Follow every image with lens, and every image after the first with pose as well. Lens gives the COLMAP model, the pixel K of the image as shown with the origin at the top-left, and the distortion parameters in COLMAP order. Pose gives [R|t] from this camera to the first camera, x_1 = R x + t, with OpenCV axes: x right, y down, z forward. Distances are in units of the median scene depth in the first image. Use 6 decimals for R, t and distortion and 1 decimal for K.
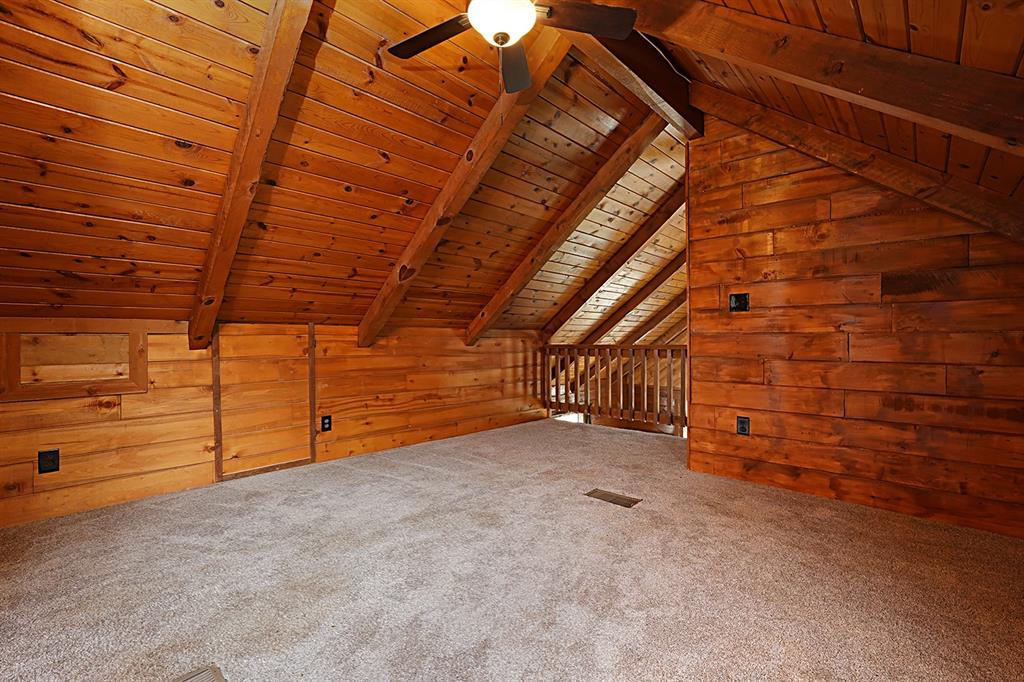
lens RADIAL K [[434.4, 0, 501.5], [0, 434.4, 342.4], [0, 0, 1]] dist [-0.001687, -0.000218]
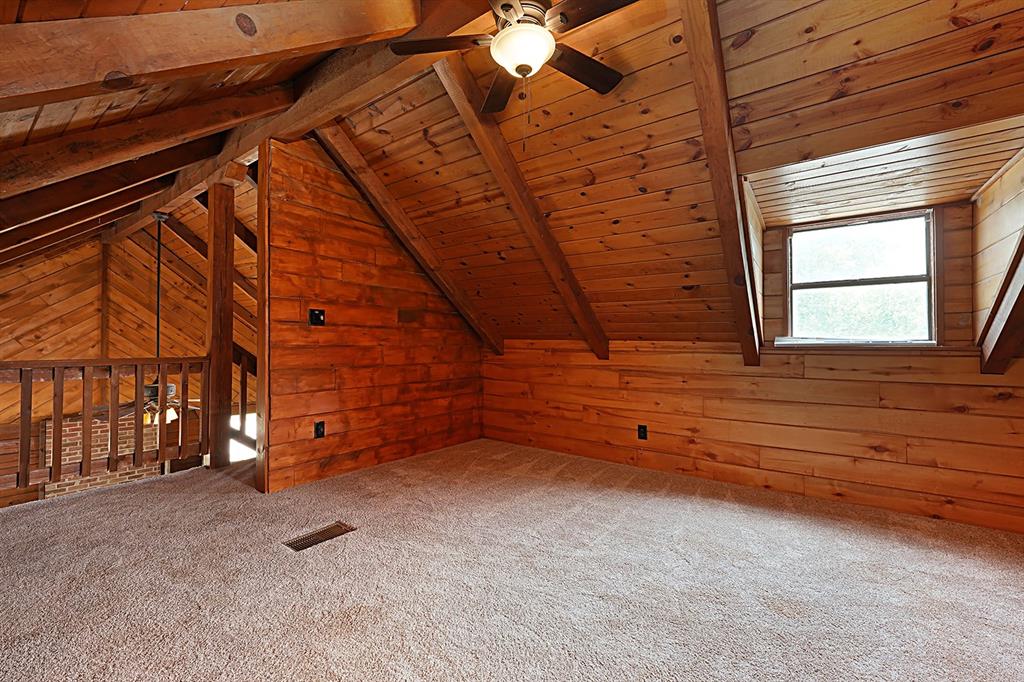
lens RADIAL K [[434.4, 0, 501.5], [0, 434.4, 342.1], [0, 0, 1]] dist [-0.001687, -0.000218]
pose [[-0.122900, 0.007004, 0.992394, -0.629746], [0.004182, 0.999970, -0.006540, -0.022045], [-0.992410, 0.003347, -0.122926, 0.717770]]
